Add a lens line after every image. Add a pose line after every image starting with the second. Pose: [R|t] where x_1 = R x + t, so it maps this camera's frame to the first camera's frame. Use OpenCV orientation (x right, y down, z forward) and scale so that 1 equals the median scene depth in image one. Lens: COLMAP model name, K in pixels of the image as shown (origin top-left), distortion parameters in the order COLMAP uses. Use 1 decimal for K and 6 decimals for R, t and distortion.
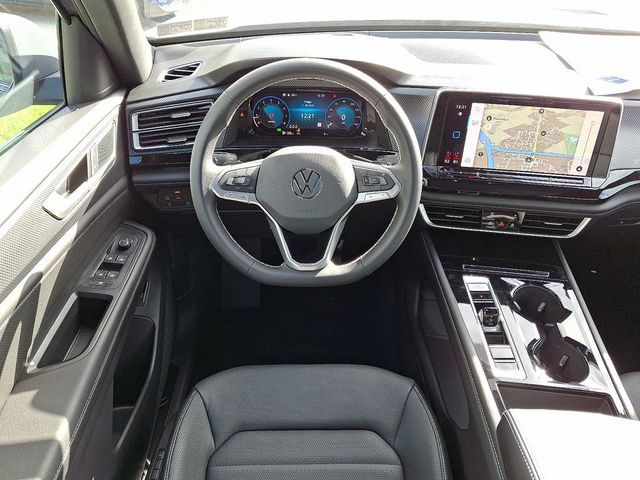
lens RADIAL K [[468.3, 0, 310.1], [0, 468.3, 239.9], [0, 0, 1]] dist [0.074720, -0.001616]
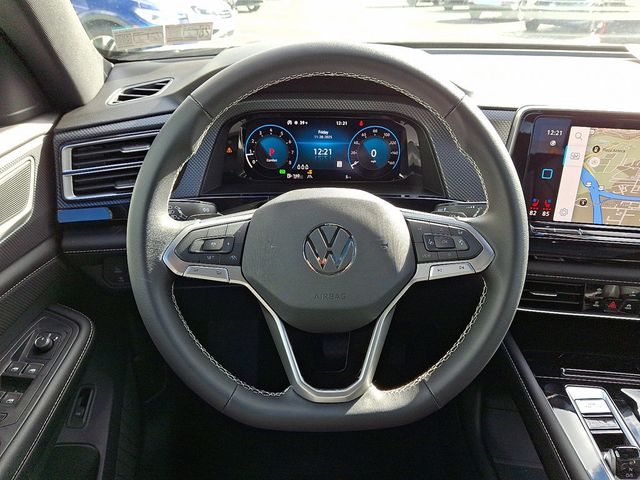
lens RADIAL K [[468.3, 0, 310.1], [0, 468.3, 239.9], [0, 0, 1]] dist [0.074720, -0.001616]
pose [[0.999925, -0.008264, -0.009054, -0.020912], [0.007047, 0.991873, -0.127034, -0.047300], [0.010030, 0.126961, 0.991857, 0.347829]]
